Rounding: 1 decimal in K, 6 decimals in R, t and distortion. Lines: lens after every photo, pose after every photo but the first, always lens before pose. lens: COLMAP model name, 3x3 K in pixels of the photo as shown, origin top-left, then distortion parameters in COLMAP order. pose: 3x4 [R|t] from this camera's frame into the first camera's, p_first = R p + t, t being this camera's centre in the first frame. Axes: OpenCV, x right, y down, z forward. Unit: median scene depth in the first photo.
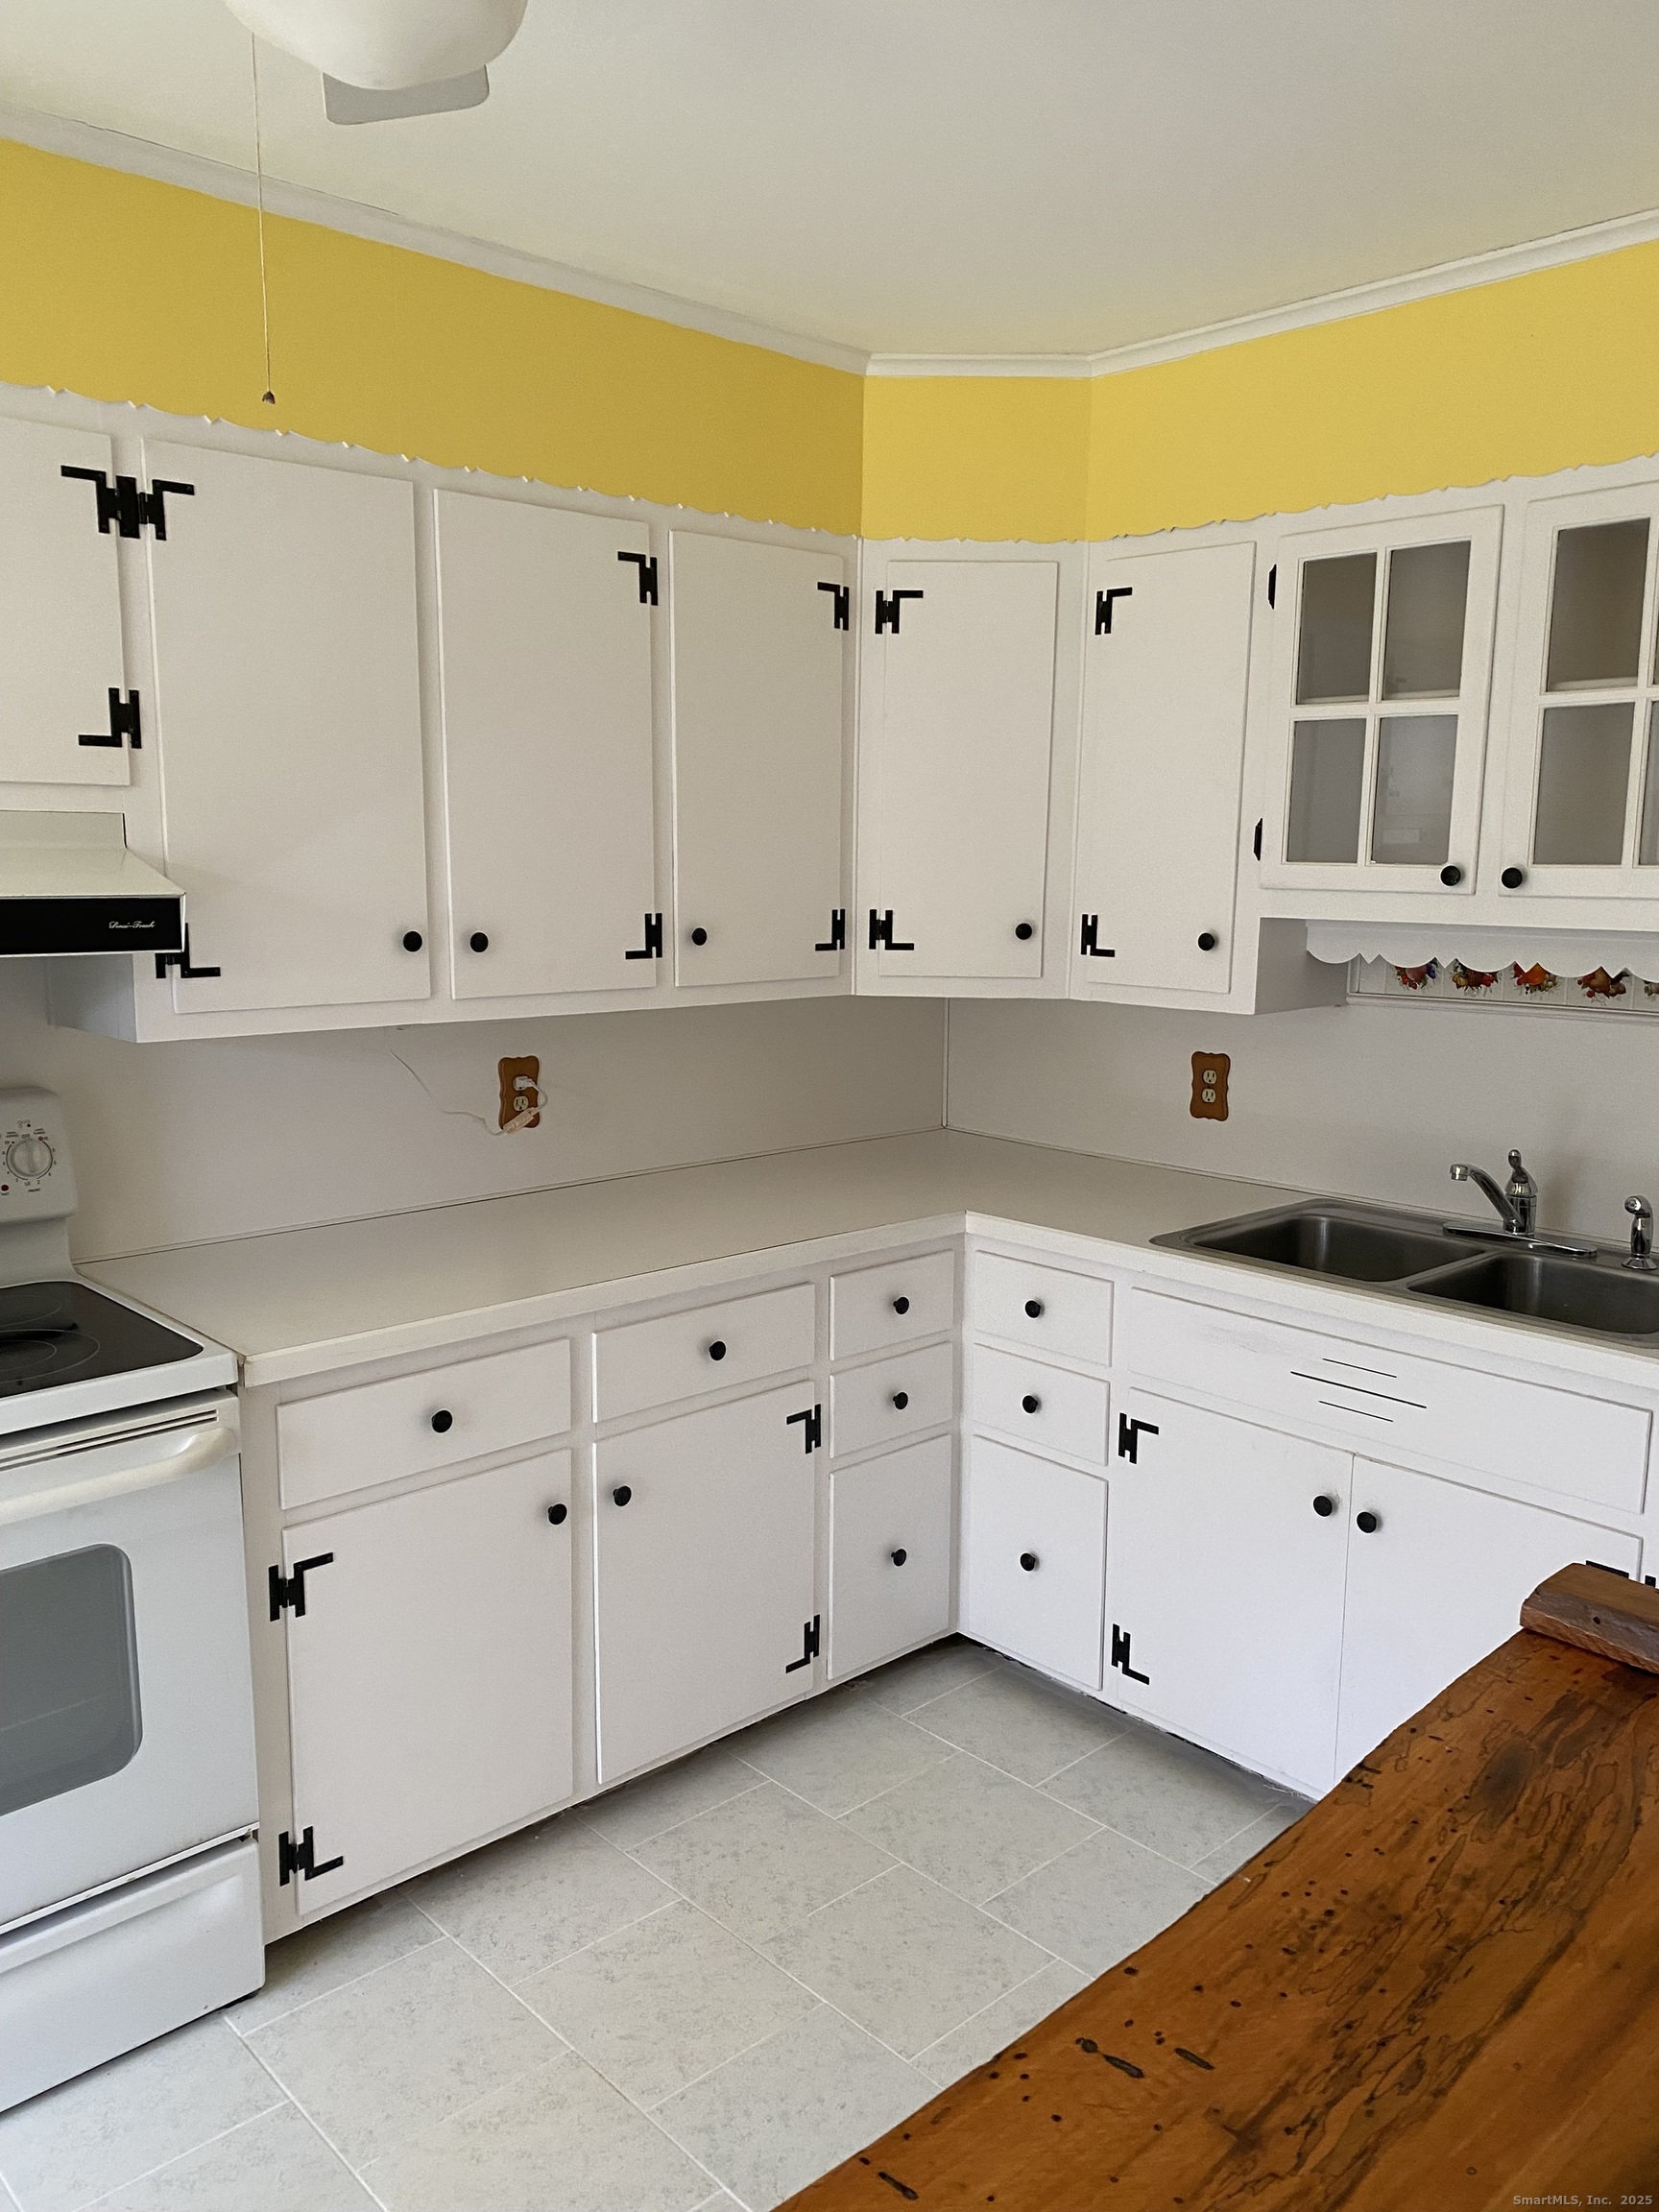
lens RADIAL K [[1659.6, 0, 829.5], [0, 1659.6, 1106.0], [0, 0, 1]] dist [0.038688, -0.093771]
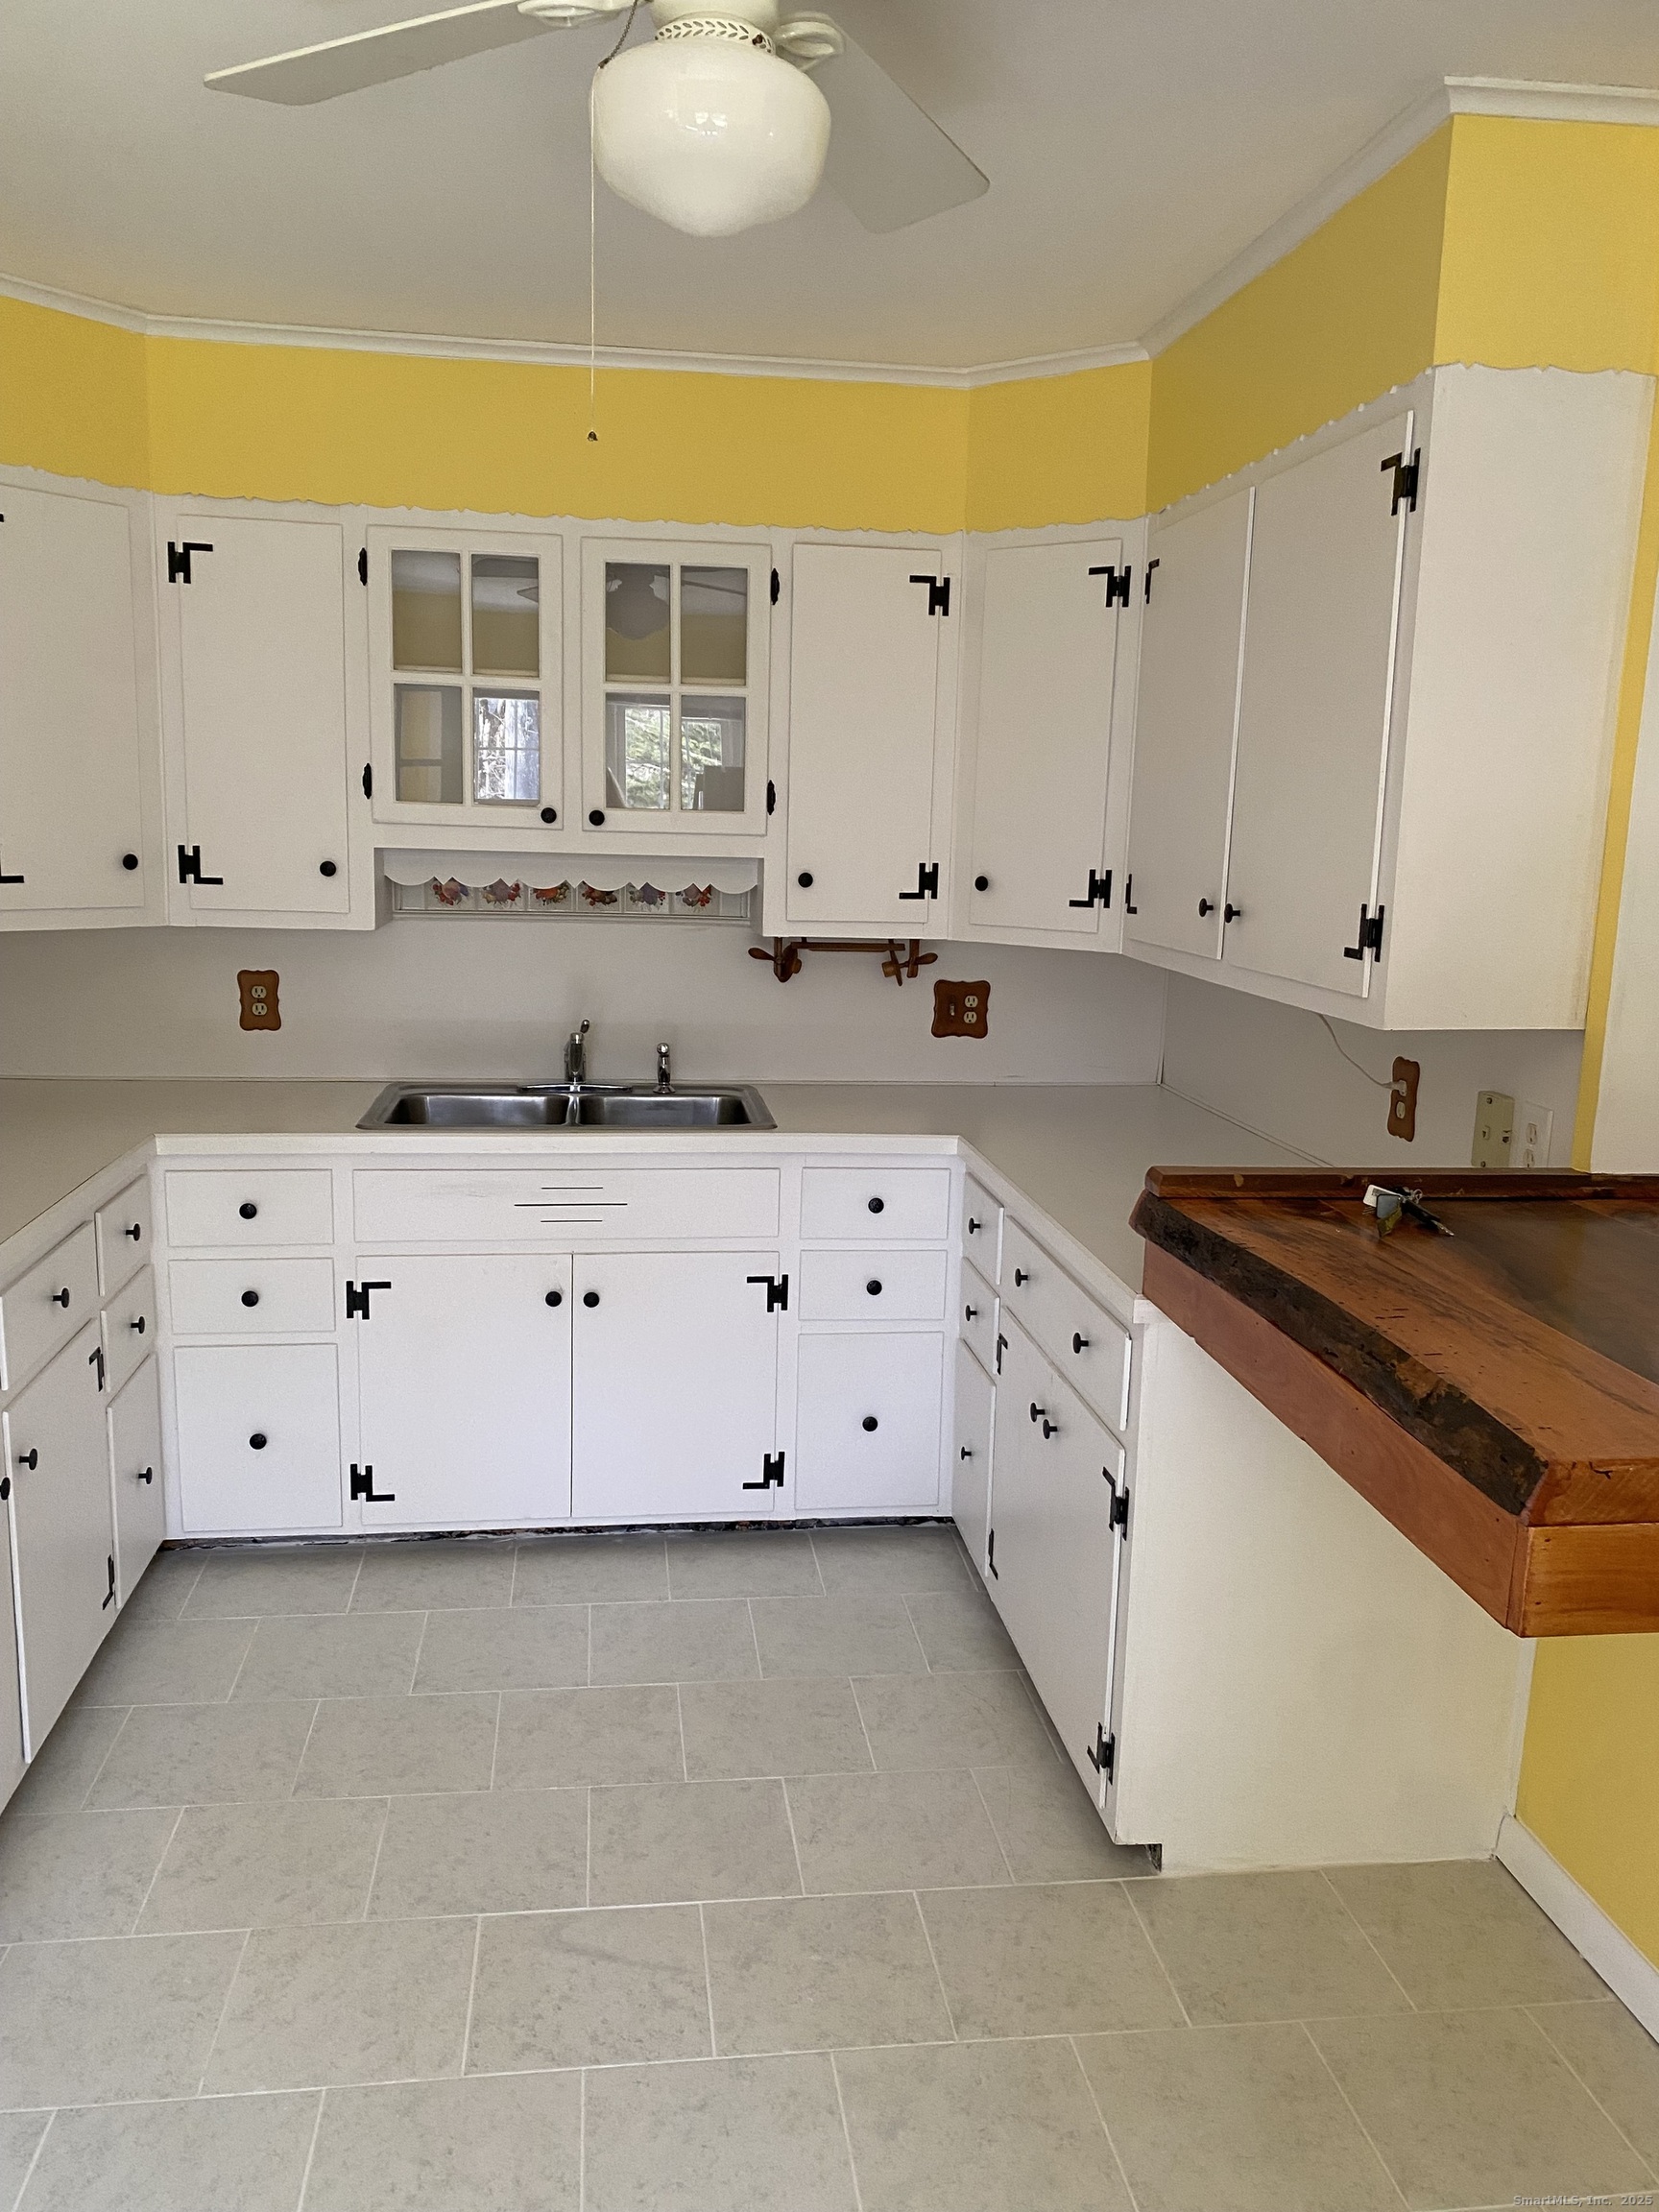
lens RADIAL K [[1659.6, 0, 829.5], [0, 1659.6, 1106.0], [0, 0, 1]] dist [0.038688, -0.093771]
pose [[0.578413, -0.137454, 0.804080, -0.545297], [0.098916, 0.990246, 0.098123, -0.016278], [-0.809724, 0.022780, 0.586368, 0.049189]]
